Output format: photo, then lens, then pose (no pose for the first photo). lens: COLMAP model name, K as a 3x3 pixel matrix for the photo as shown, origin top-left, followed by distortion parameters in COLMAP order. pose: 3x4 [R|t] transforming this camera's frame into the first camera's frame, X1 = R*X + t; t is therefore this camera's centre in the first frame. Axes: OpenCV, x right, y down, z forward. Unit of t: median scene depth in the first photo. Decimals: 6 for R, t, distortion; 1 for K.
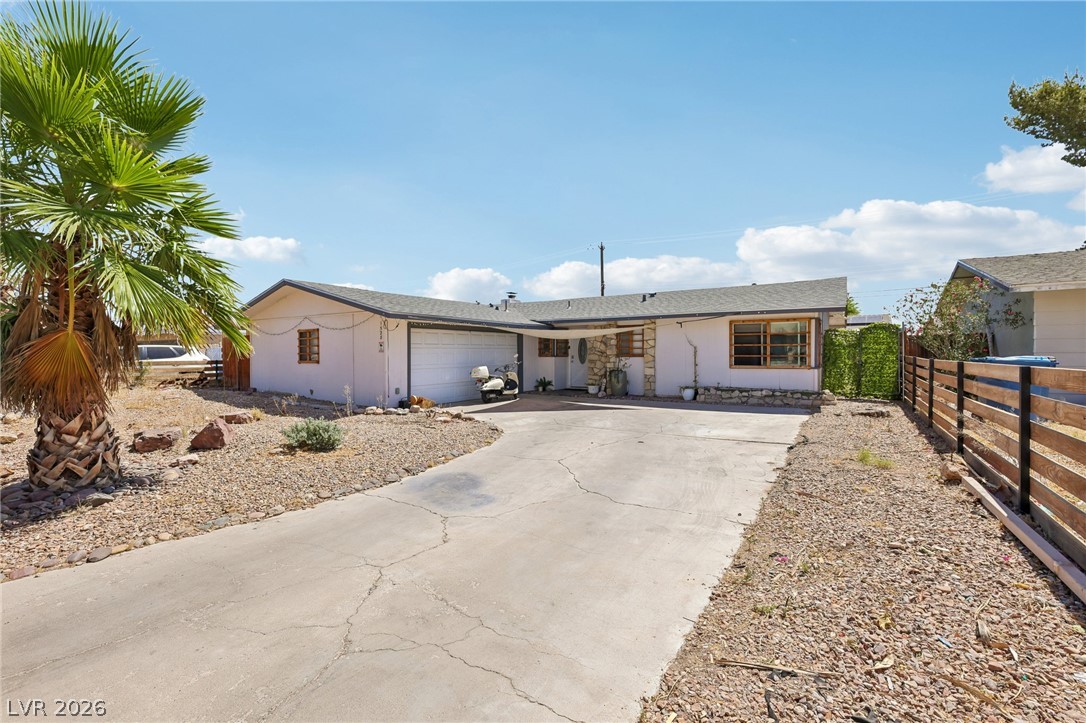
lens RADIAL K [[477.5, 0, 543.5], [0, 477.5, 353.4], [0, 0, 1]] dist [0.001269, -0.000142]
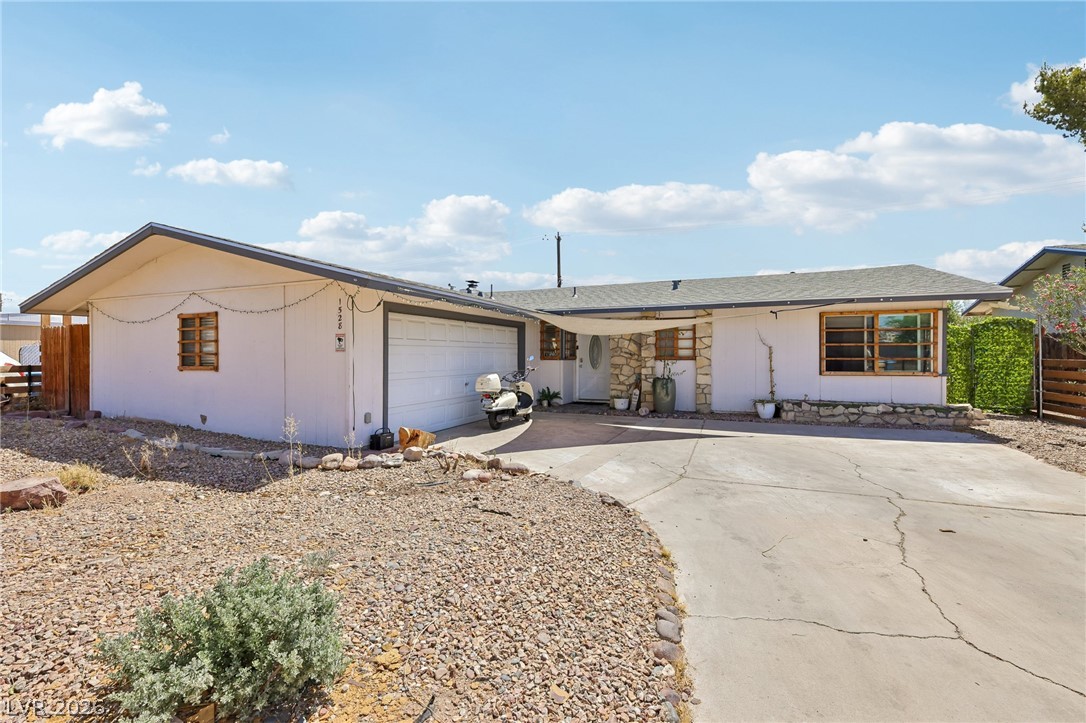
lens RADIAL K [[477.5, 0, 543.5], [0, 477.5, 353.4], [0, 0, 1]] dist [0.001269, -0.000142]
pose [[0.984400, 0.003047, 0.175917, -0.170694], [-0.001914, 0.999976, -0.006614, 0.002444], [-0.175933, 0.006174, 0.984383, 0.333590]]
